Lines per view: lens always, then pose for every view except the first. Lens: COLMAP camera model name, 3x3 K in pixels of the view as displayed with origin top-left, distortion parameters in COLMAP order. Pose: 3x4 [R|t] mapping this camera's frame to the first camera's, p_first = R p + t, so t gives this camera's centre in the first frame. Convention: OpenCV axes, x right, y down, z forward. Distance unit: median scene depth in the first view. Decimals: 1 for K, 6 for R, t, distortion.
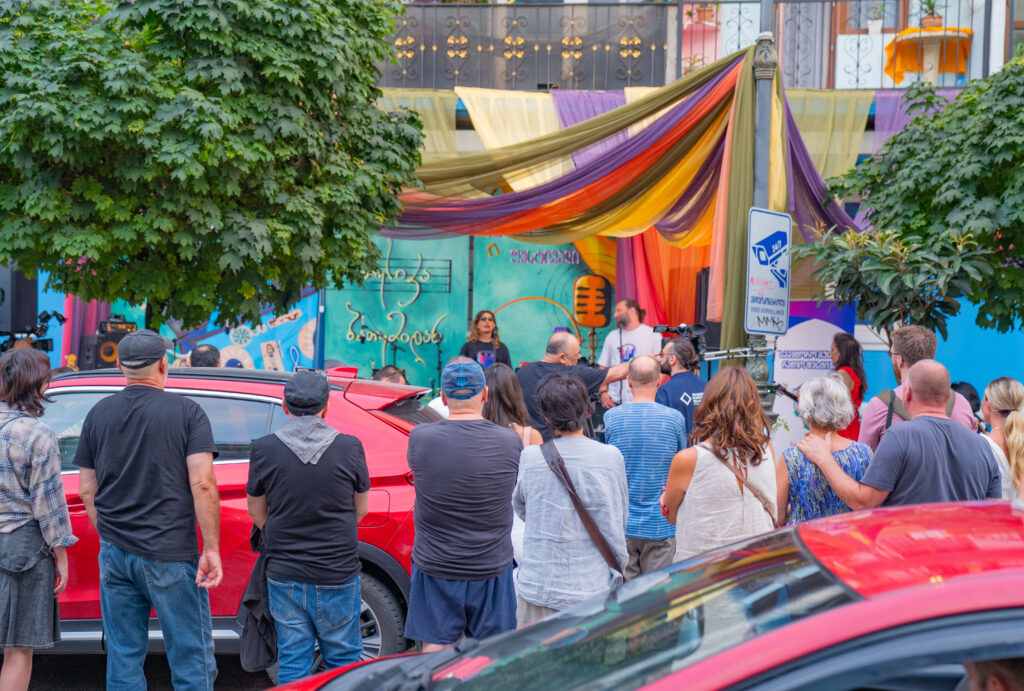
lens RADIAL K [[1657.3, 0, 512.0], [0, 1657.3, 345.5], [0, 0, 1]] dist [0.202688, -0.104836]
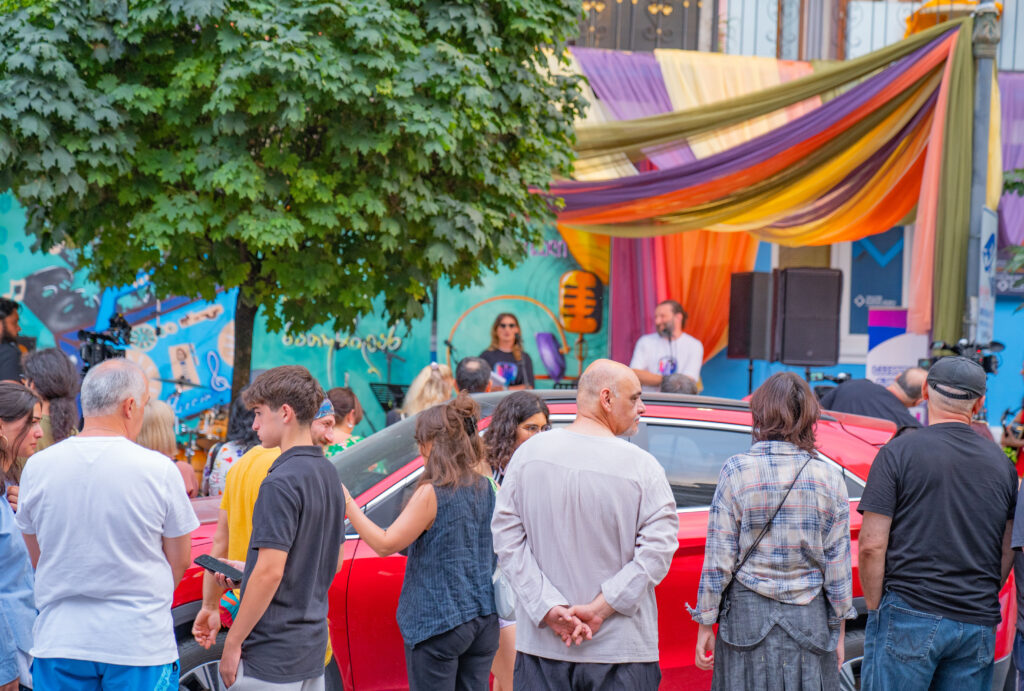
lens RADIAL K [[2049.5, 0, 512.0], [0, 2049.5, 345.5], [0, 0, 1]] dist [0.242771, -0.176590]
pose [[0.961198, 0.013395, 0.275535, -0.409647], [-0.013991, 0.999902, 0.000199, -0.007107], [-0.275505, -0.004046, 0.961291, 0.030229]]
